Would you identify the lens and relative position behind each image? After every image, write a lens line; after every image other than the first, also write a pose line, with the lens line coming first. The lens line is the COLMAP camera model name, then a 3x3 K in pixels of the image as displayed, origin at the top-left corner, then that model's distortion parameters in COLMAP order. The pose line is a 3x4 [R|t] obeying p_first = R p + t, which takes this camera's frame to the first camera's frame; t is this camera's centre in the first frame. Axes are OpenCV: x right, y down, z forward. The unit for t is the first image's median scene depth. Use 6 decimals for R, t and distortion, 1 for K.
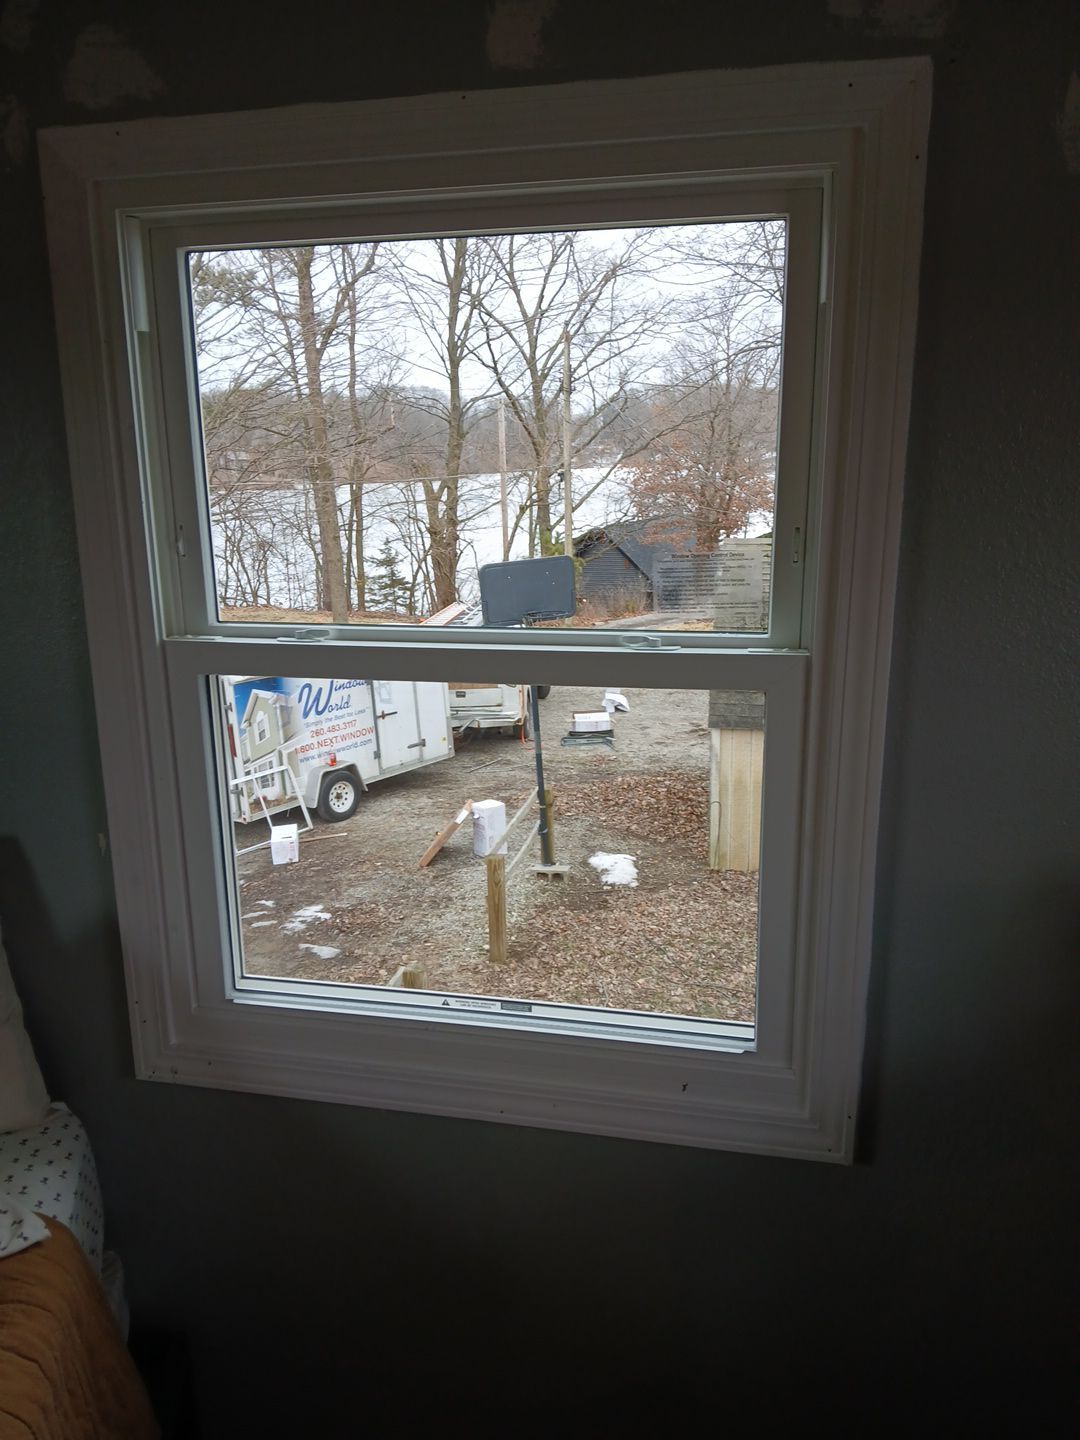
lens RADIAL K [[1131.4, 0, 532.9], [0, 1131.4, 739.9], [0, 0, 1]] dist [0.045477, -0.050959]
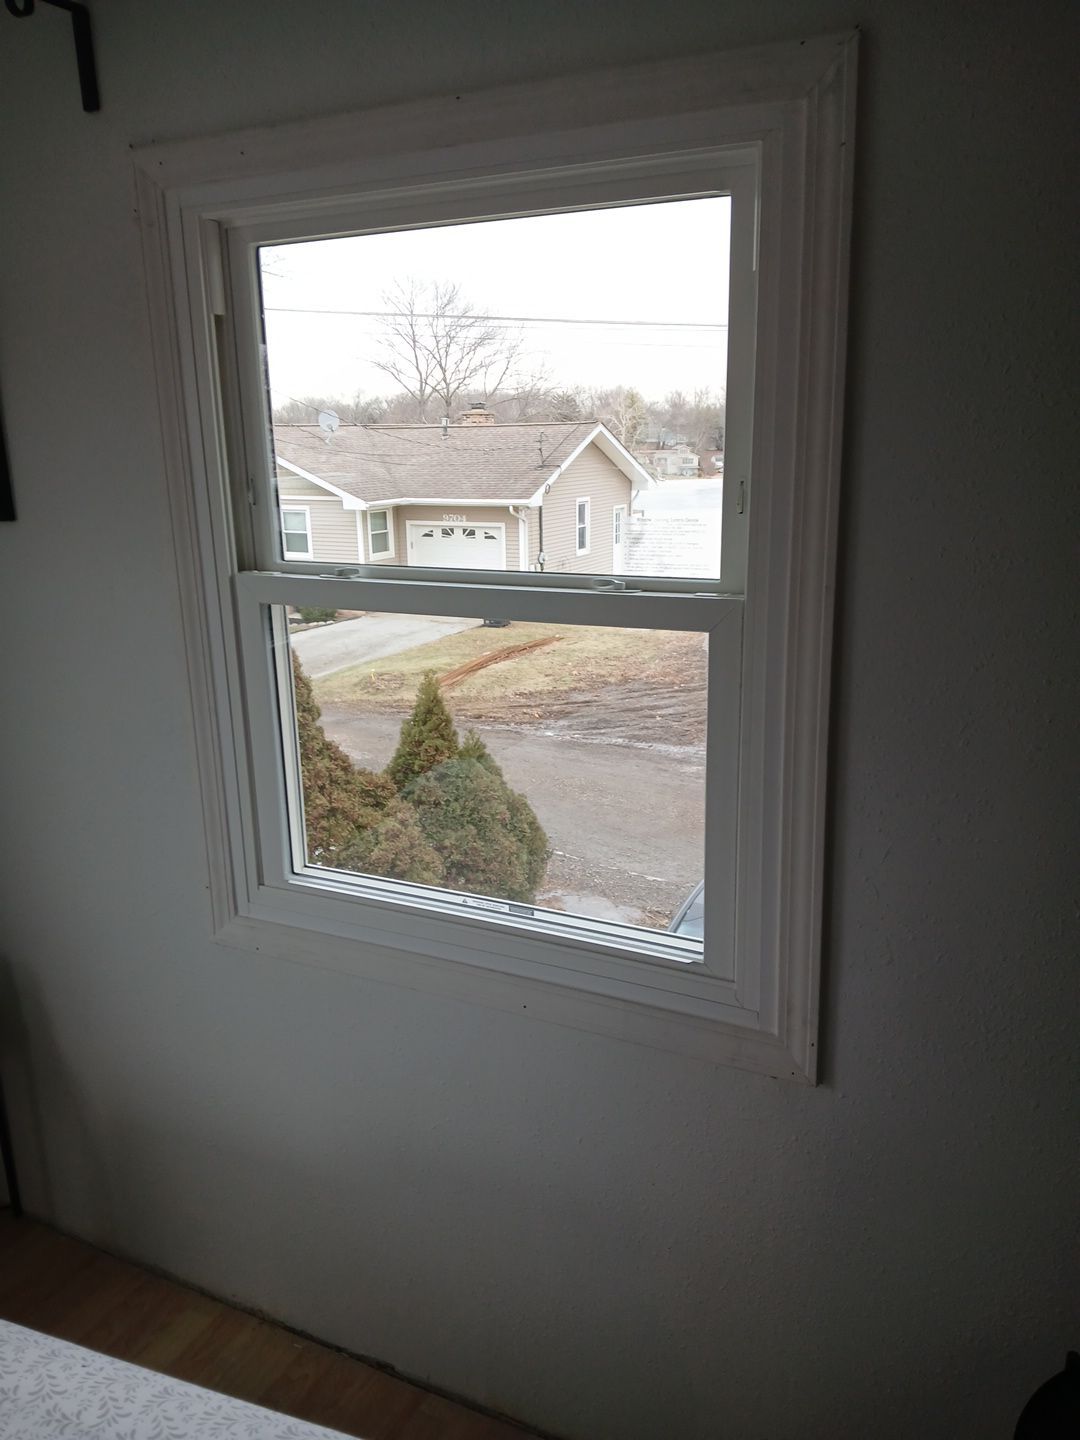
lens RADIAL K [[1131.4, 0, 555.9], [0, 1131.4, 730.7], [0, 0, 1]] dist [0.045477, -0.050959]
pose [[0.969574, 0.056940, -0.238083, 0.277056], [-0.051472, 0.998250, 0.029127, 0.023458], [0.239325, -0.015986, 0.970808, -0.081150]]
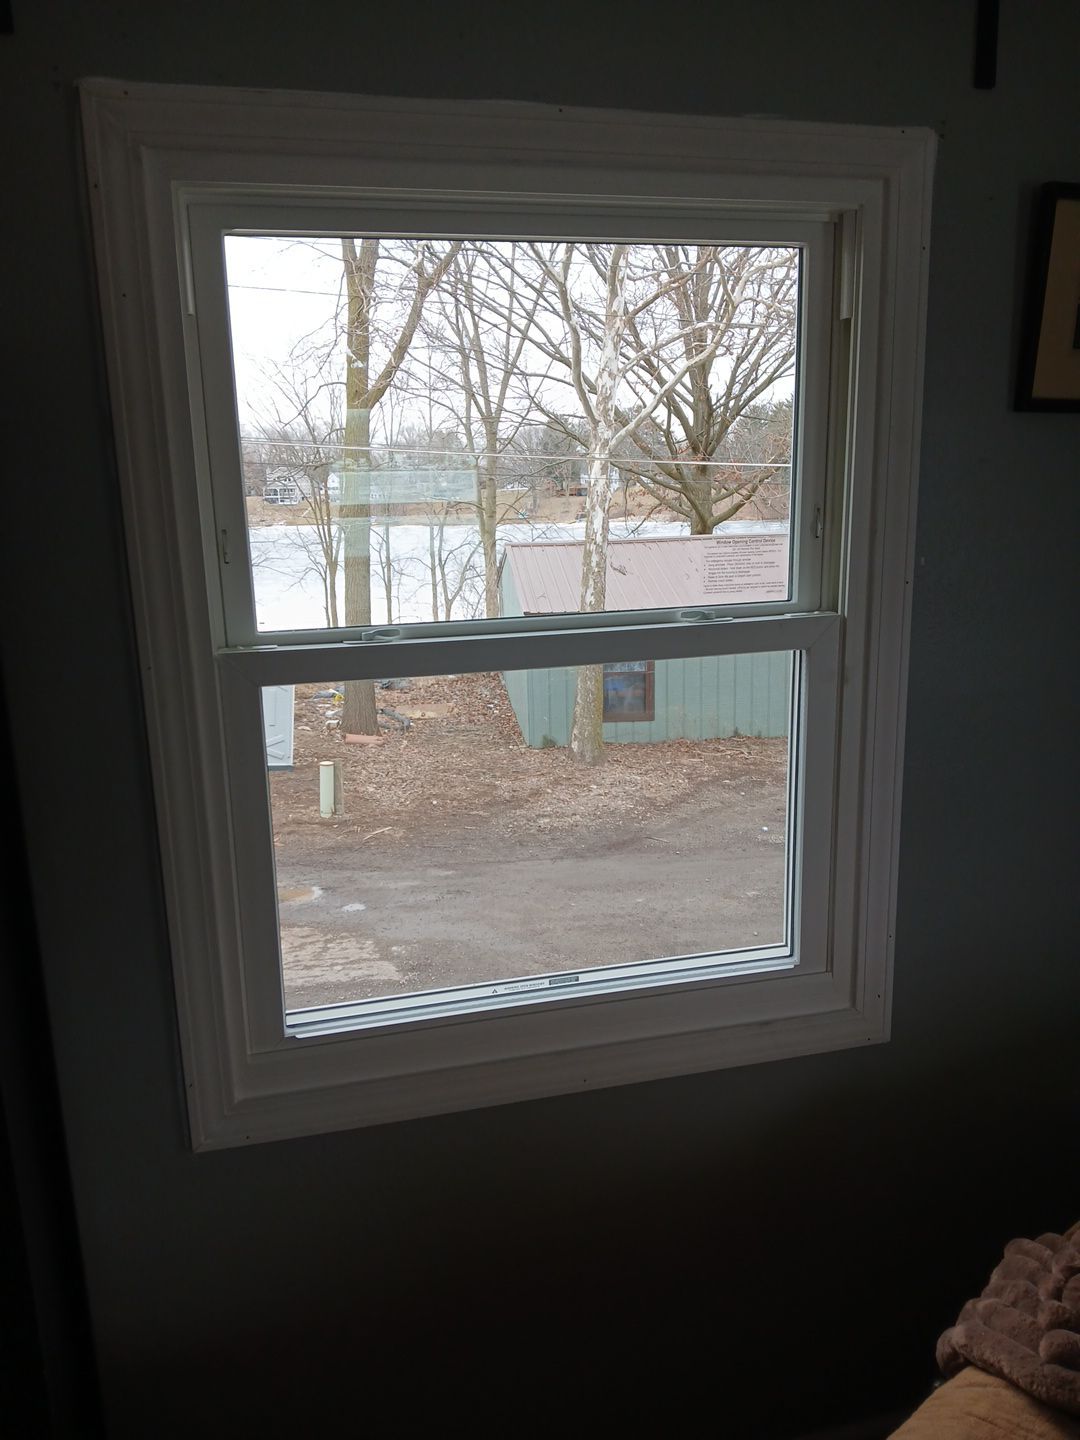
lens RADIAL K [[1131.4, 0, 529.6], [0, 1131.4, 730.9], [0, 0, 1]] dist [0.045477, -0.050959]
pose [[0.889329, -0.114889, 0.442600, -0.526564], [0.124154, 0.992230, 0.008095, -0.004335], [-0.440091, 0.047752, 0.896682, 0.078122]]
